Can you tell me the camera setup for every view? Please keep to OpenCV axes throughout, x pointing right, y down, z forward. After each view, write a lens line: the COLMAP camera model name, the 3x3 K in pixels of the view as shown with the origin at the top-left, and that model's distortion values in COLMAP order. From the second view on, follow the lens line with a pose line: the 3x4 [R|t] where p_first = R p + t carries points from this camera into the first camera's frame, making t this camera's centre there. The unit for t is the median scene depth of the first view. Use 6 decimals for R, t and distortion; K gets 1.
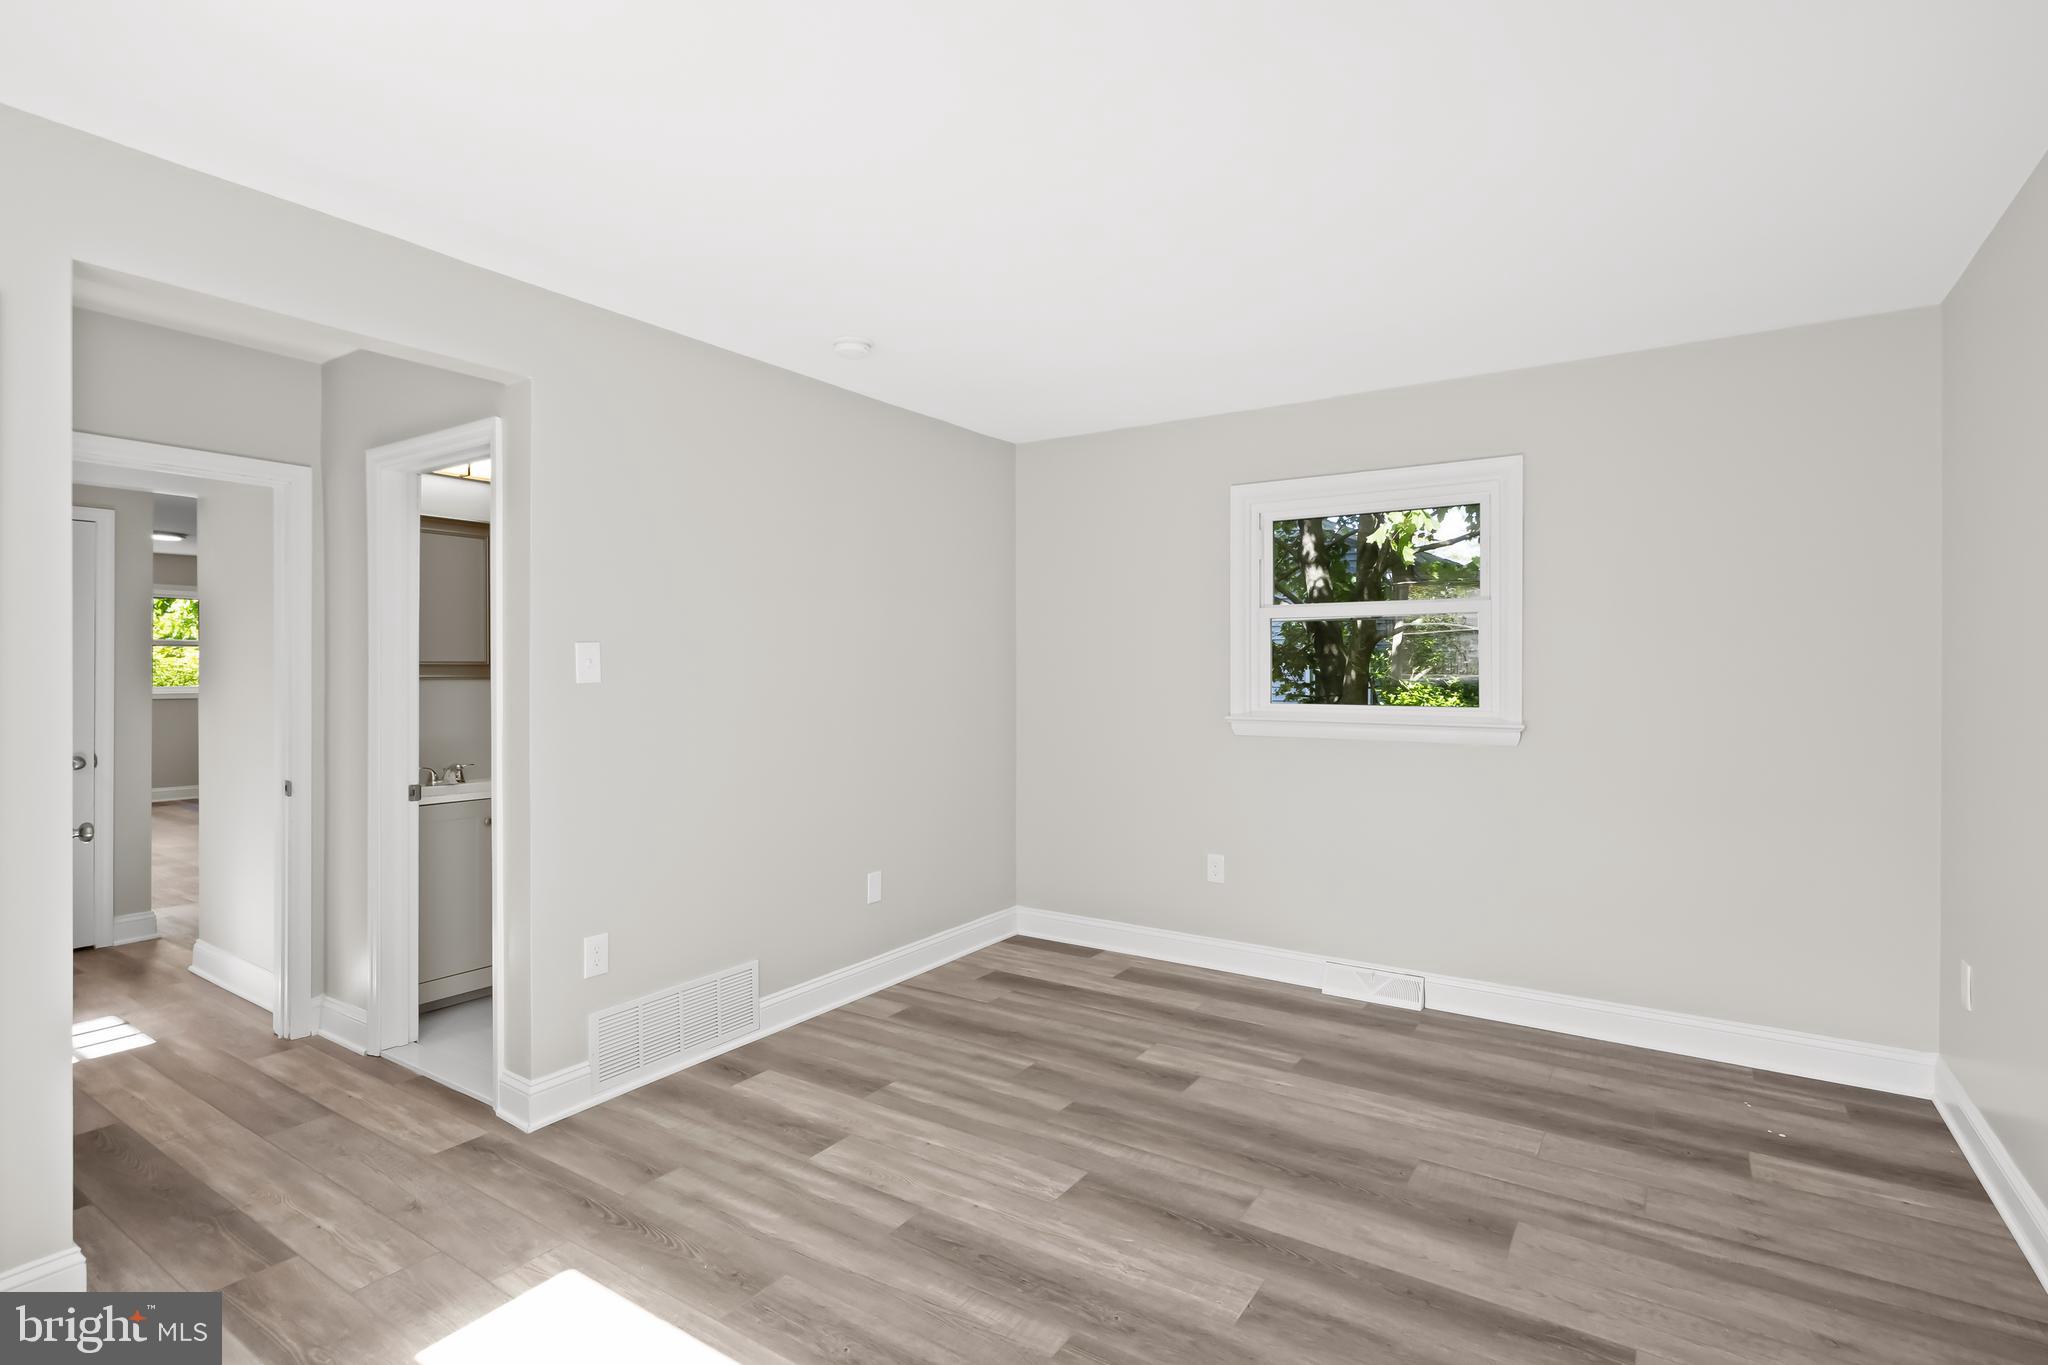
lens RADIAL K [[979.0, 0, 1035.2], [0, 979.0, 679.7], [0, 0, 1]] dist [0.000924, 0.000062]
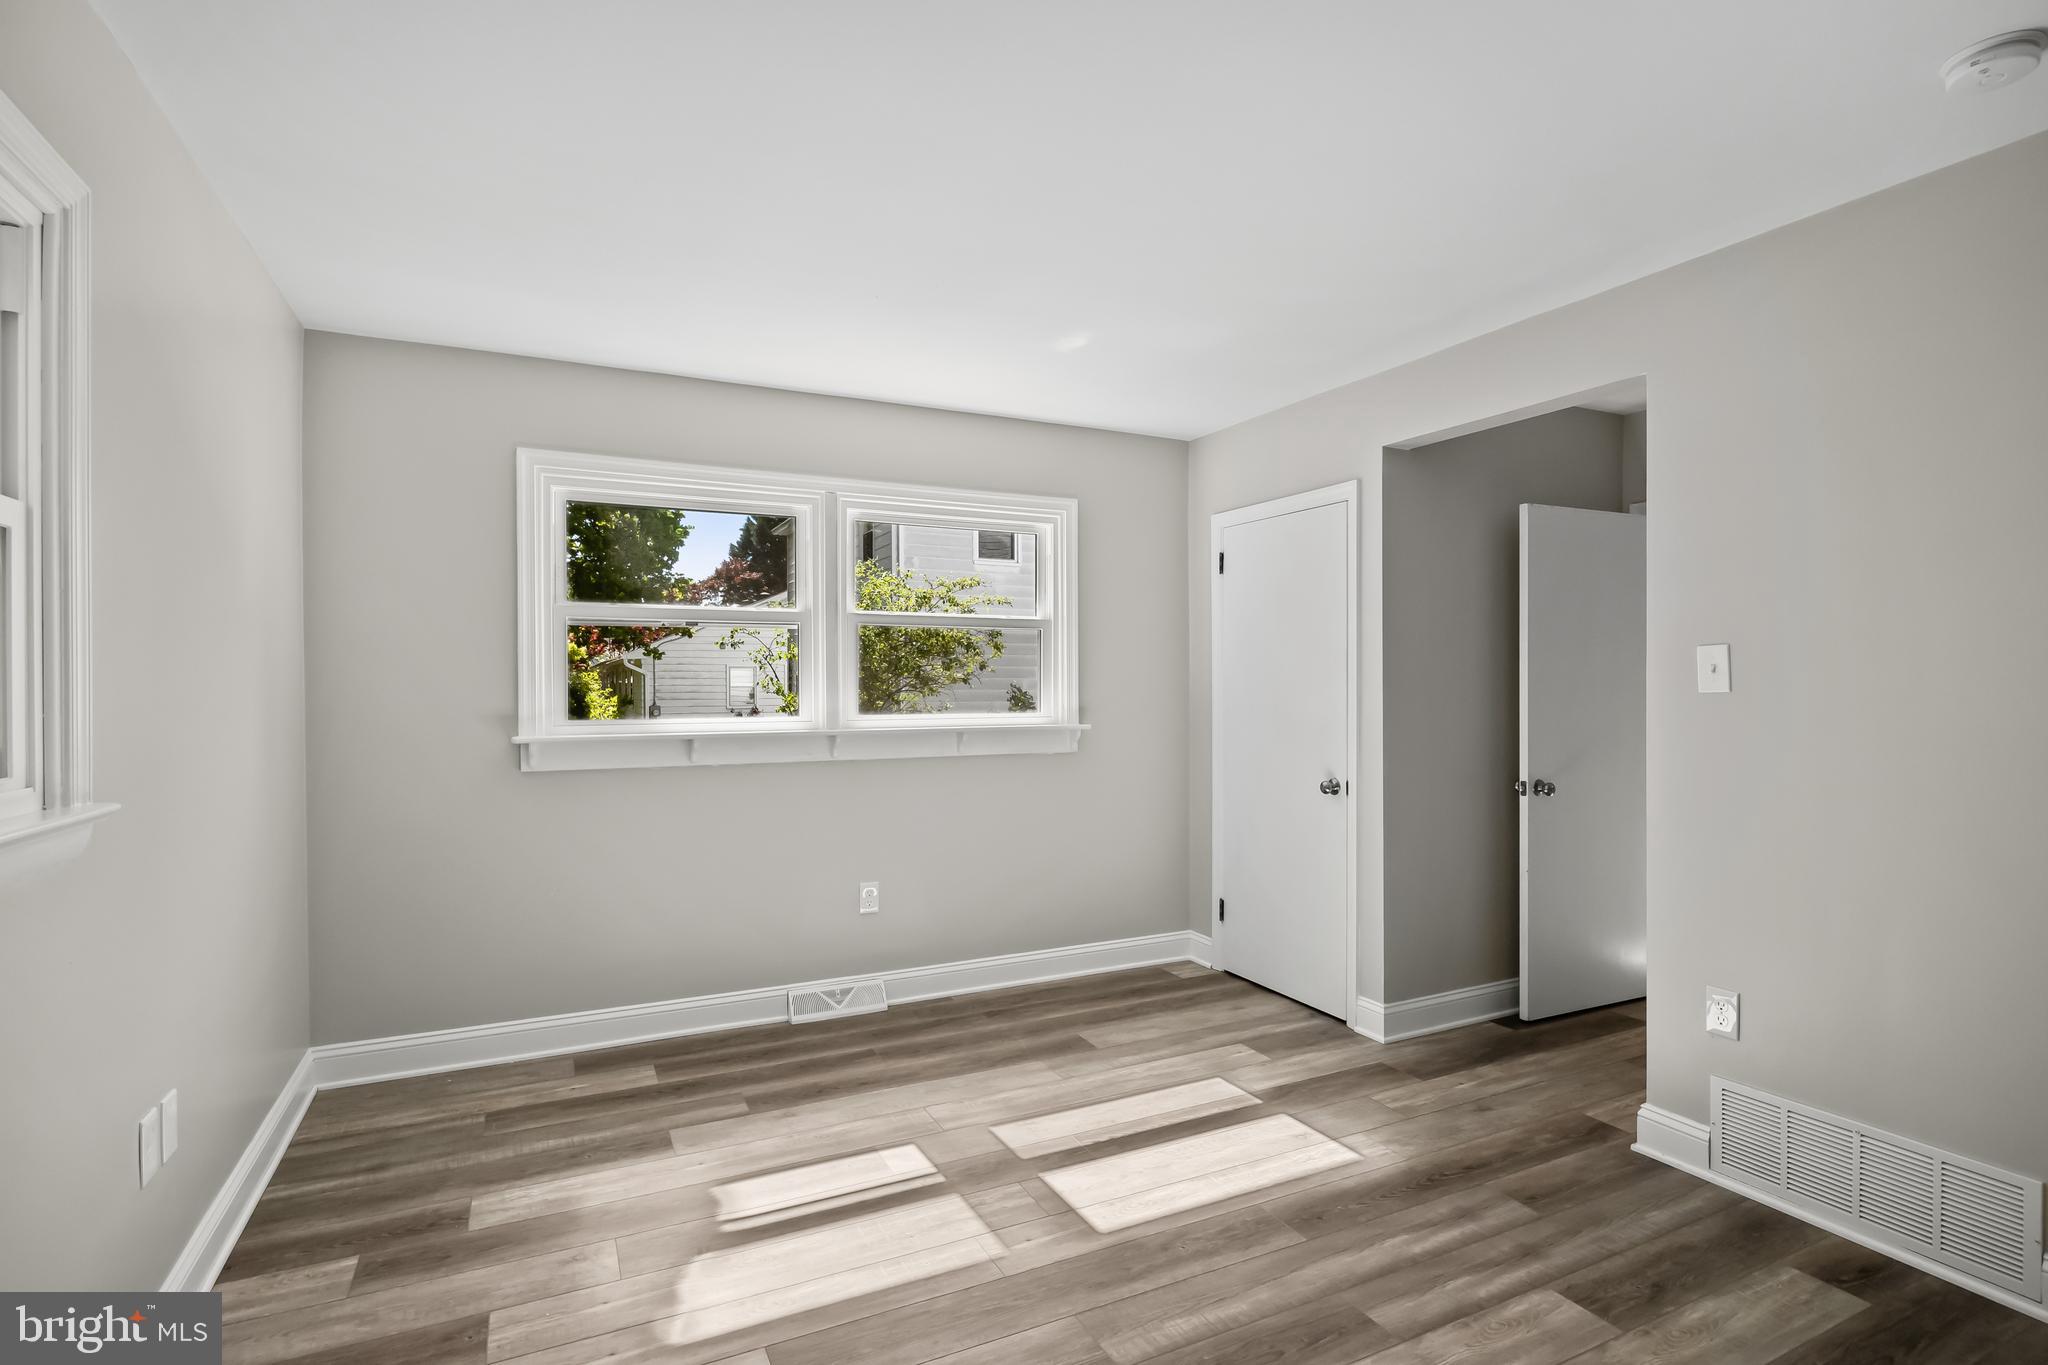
lens RADIAL K [[979.0, 0, 1037.0], [0, 979.0, 683.3], [0, 0, 1]] dist [0.000924, 0.000062]
pose [[-0.506713, 0.004606, -0.862102, 0.654536], [0.000221, 0.999986, 0.005213, -0.010982], [0.862115, 0.002451, -0.506707, 1.018503]]
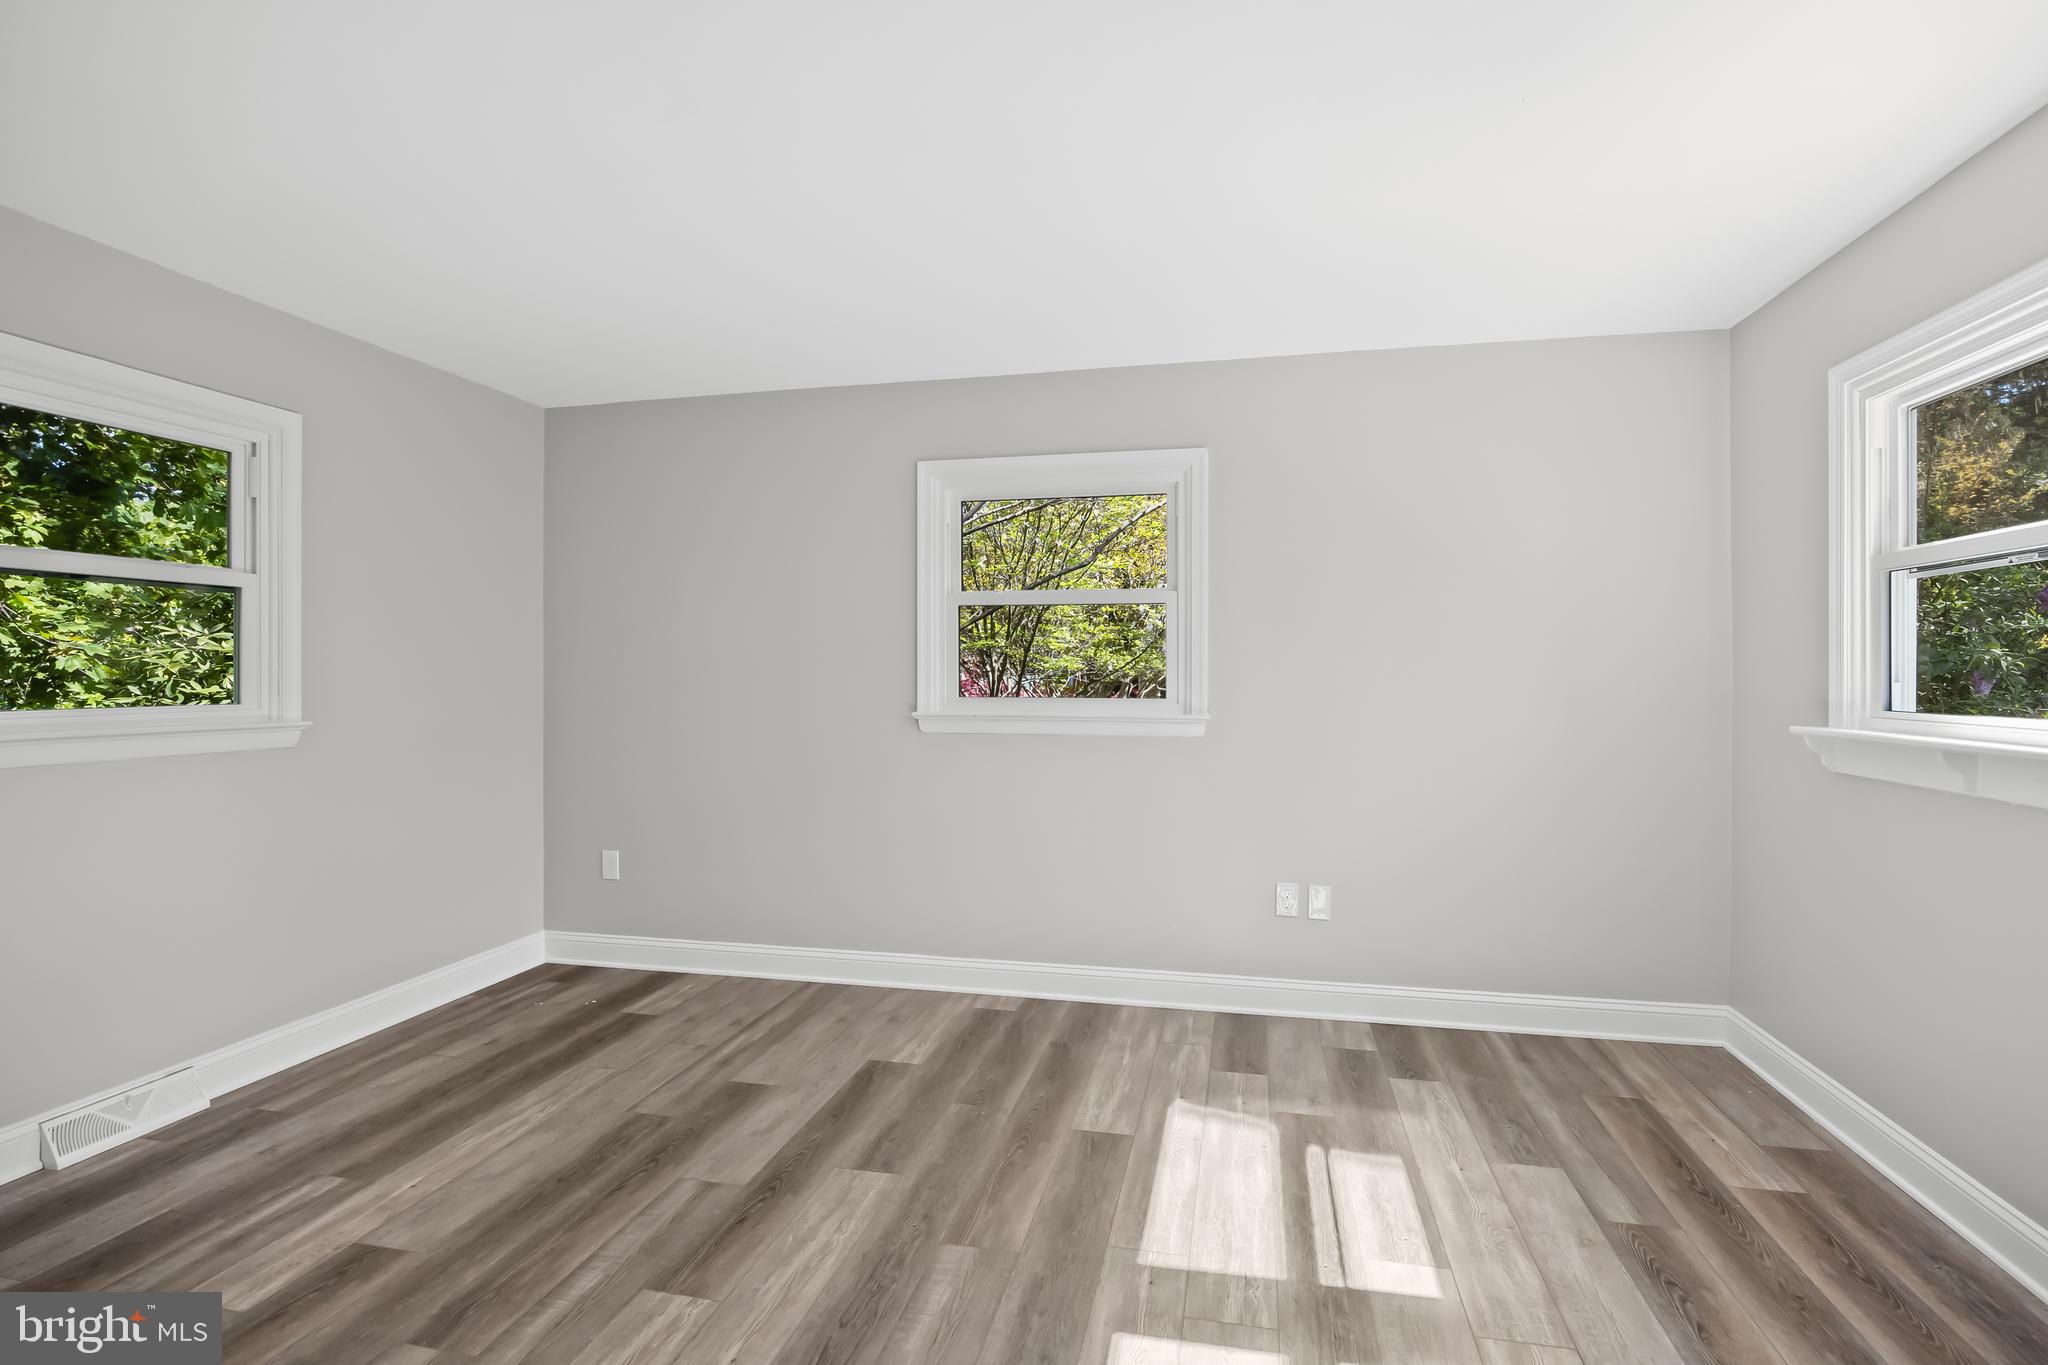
lens RADIAL K [[979.0, 0, 1031.2], [0, 979.0, 676.6], [0, 0, 1]] dist [0.000924, 0.000062]
pose [[-0.358180, -0.002852, 0.933648, -0.752353], [0.005183, 0.999974, 0.005043, 0.006161], [-0.933638, 0.006645, -0.358156, 0.935236]]
